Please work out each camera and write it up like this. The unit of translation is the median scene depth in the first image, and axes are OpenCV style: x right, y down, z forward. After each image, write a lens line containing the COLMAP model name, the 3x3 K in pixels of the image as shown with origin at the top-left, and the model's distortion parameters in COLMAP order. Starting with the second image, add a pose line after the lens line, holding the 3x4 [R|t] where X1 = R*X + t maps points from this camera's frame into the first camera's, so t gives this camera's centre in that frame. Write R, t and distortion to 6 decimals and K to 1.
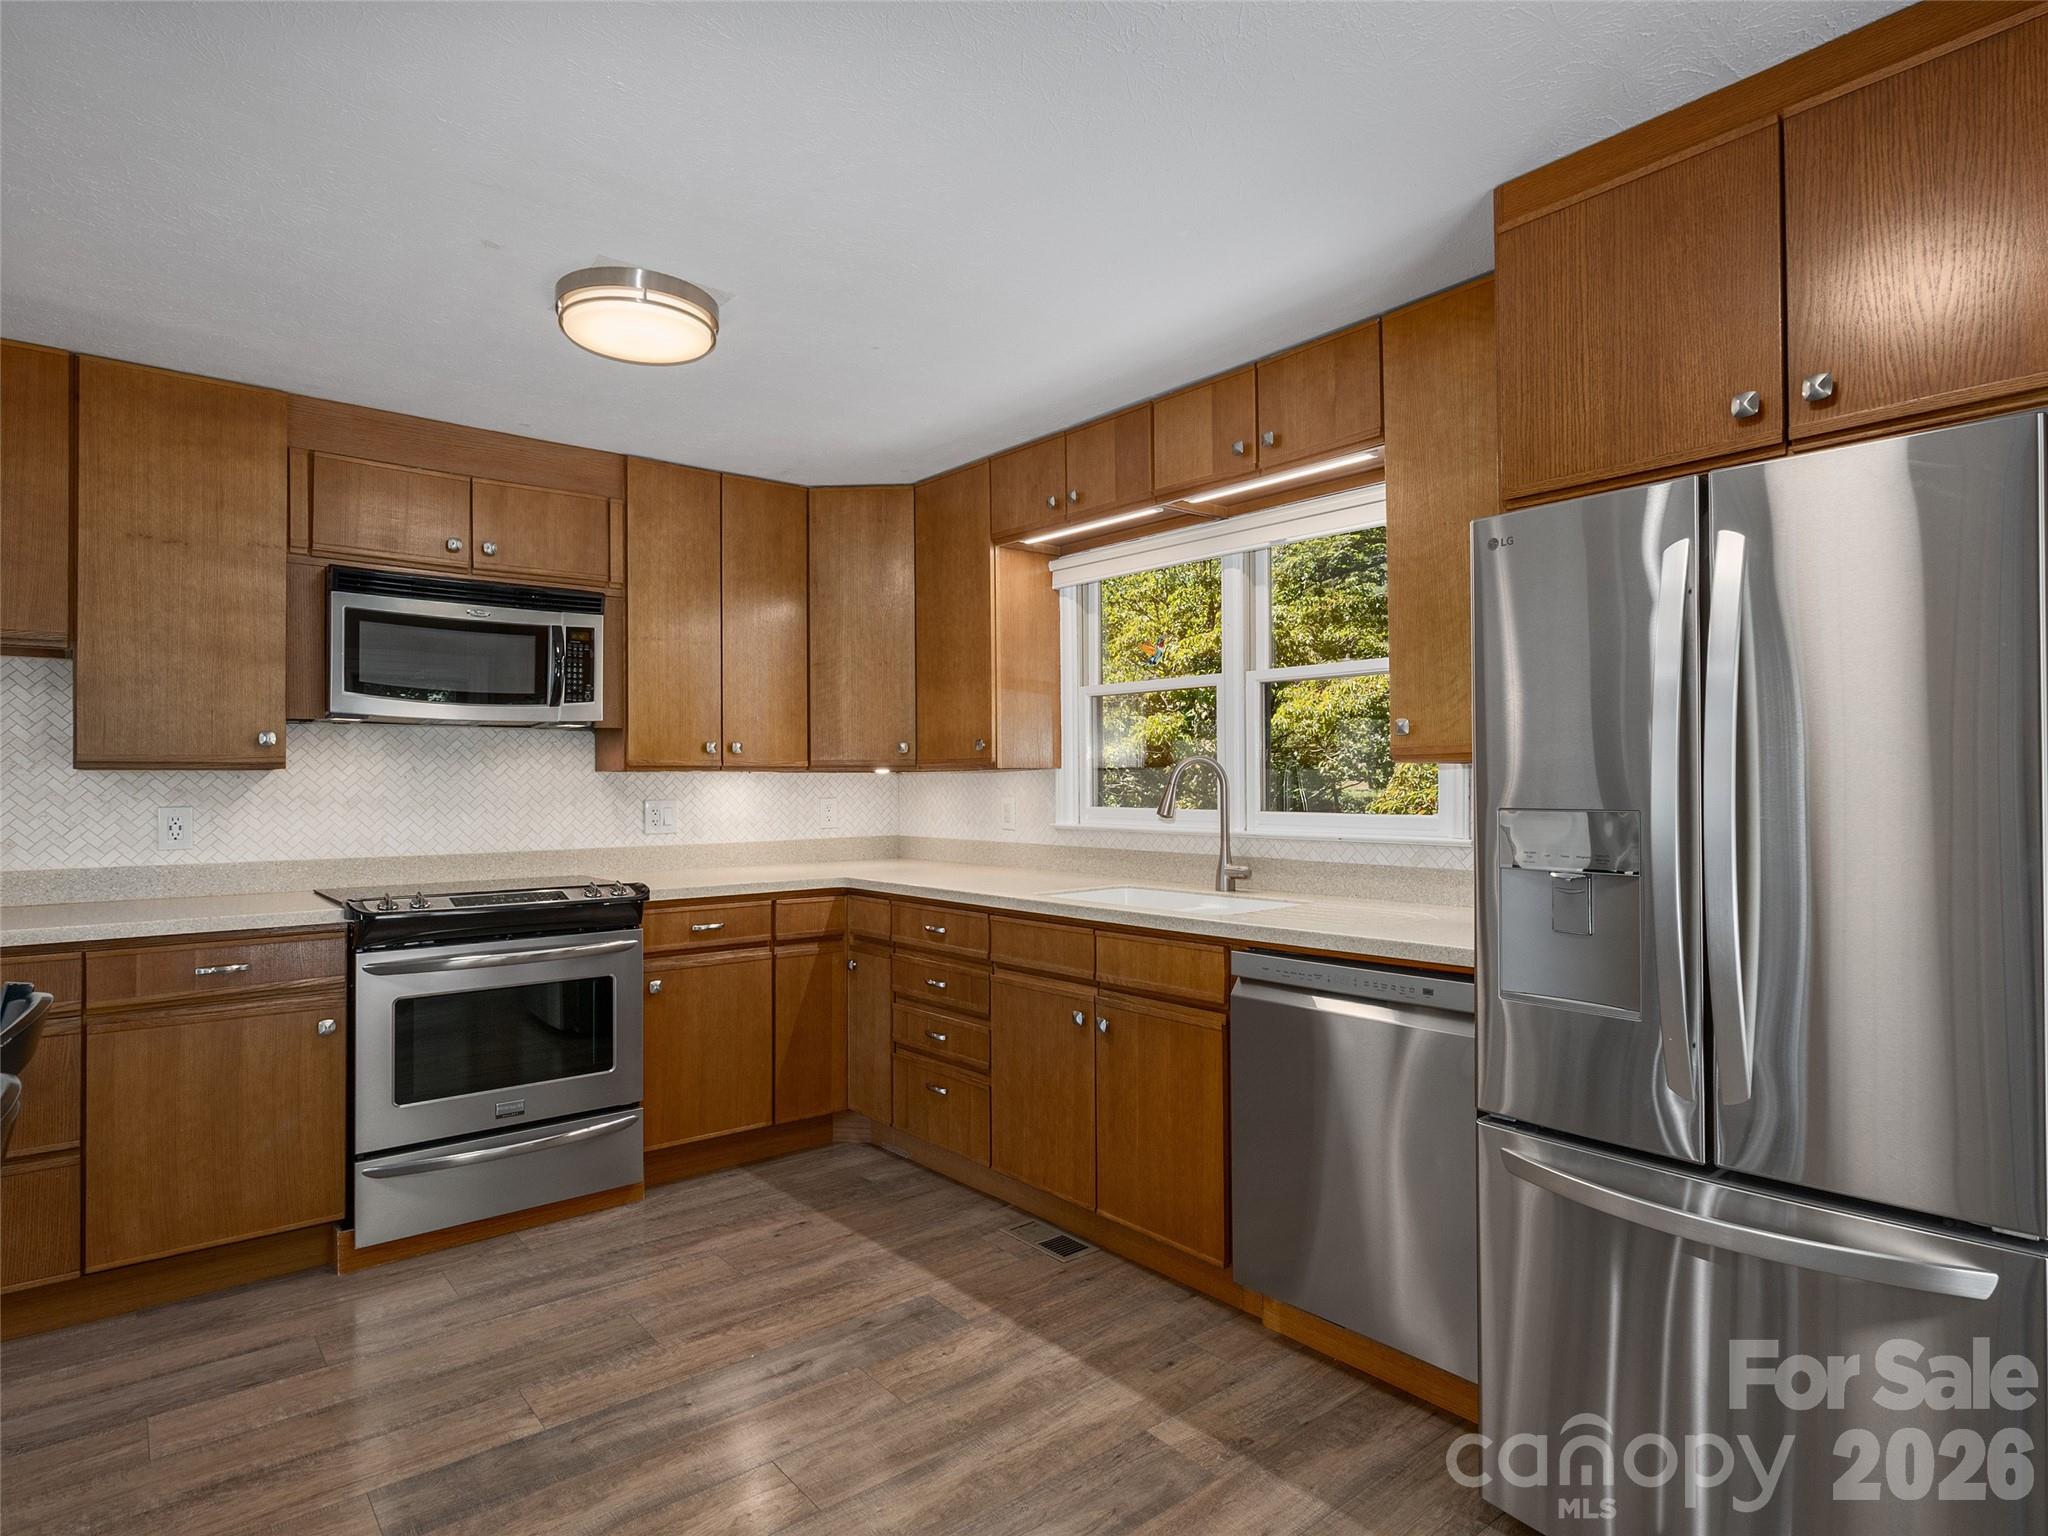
lens RADIAL K [[1124.5, 0, 1019.2], [0, 1124.5, 779.6], [0, 0, 1]] dist [-0.001231, -0.002135]
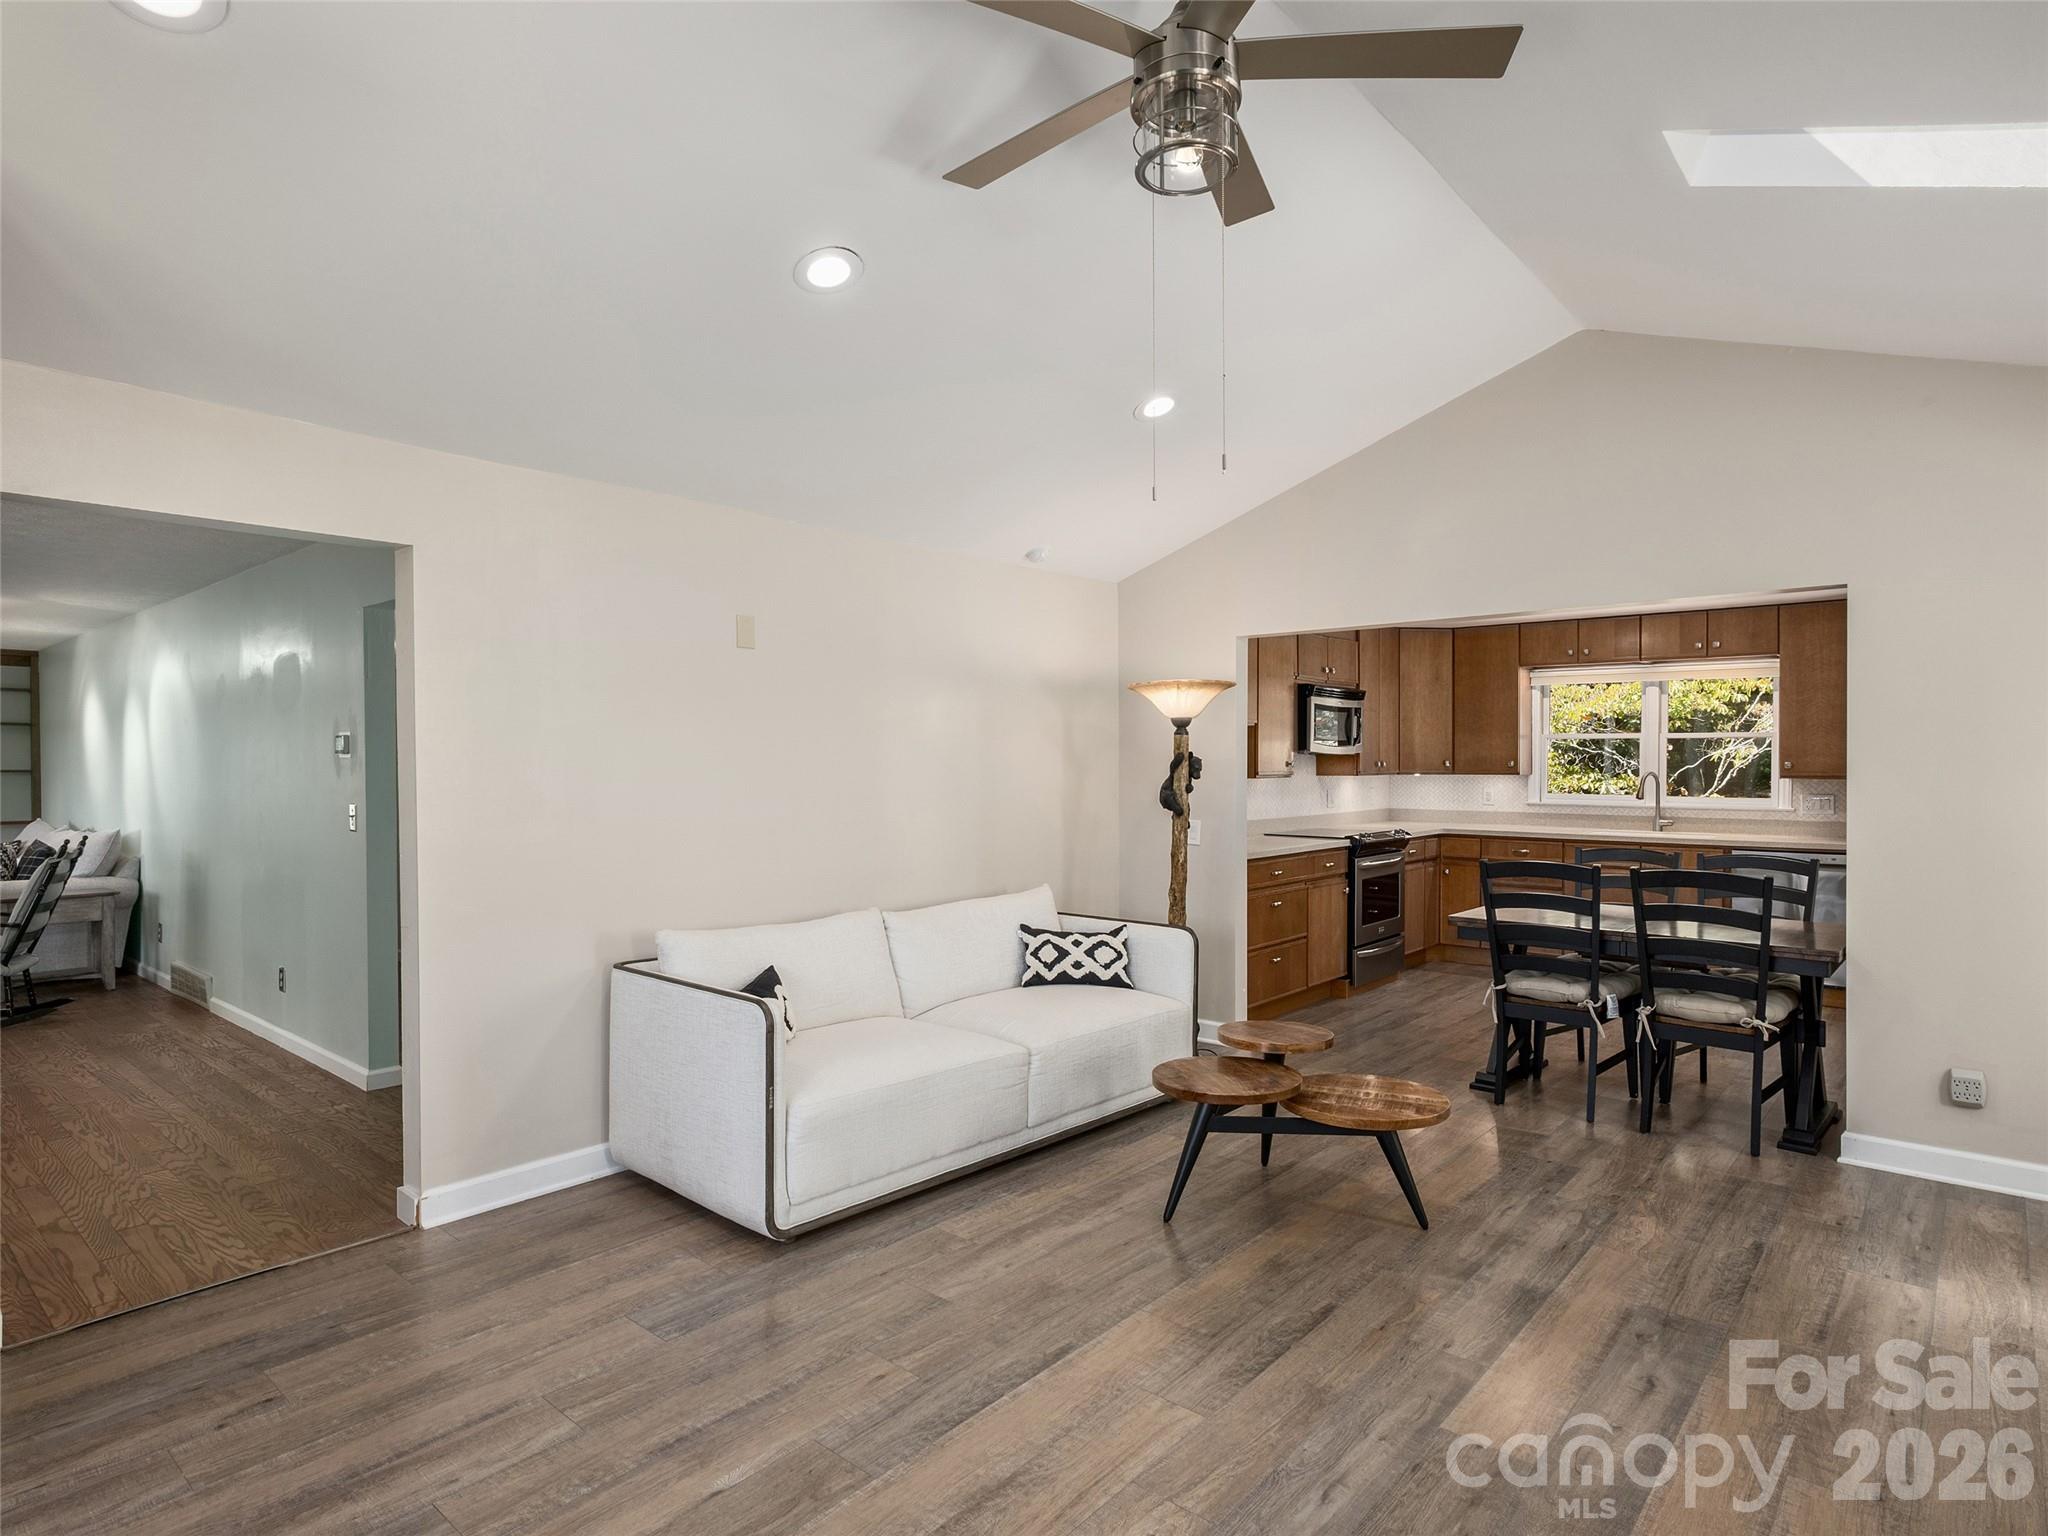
lens RADIAL K [[1124.5, 0, 1029.3], [0, 1124.5, 767.1], [0, 0, 1]] dist [-0.001231, -0.002135]
pose [[0.987620, 0.003807, 0.156820, -1.215555], [-0.005755, 0.999912, 0.011968, -0.043653], [-0.156761, -0.012723, 0.987555, -0.887408]]
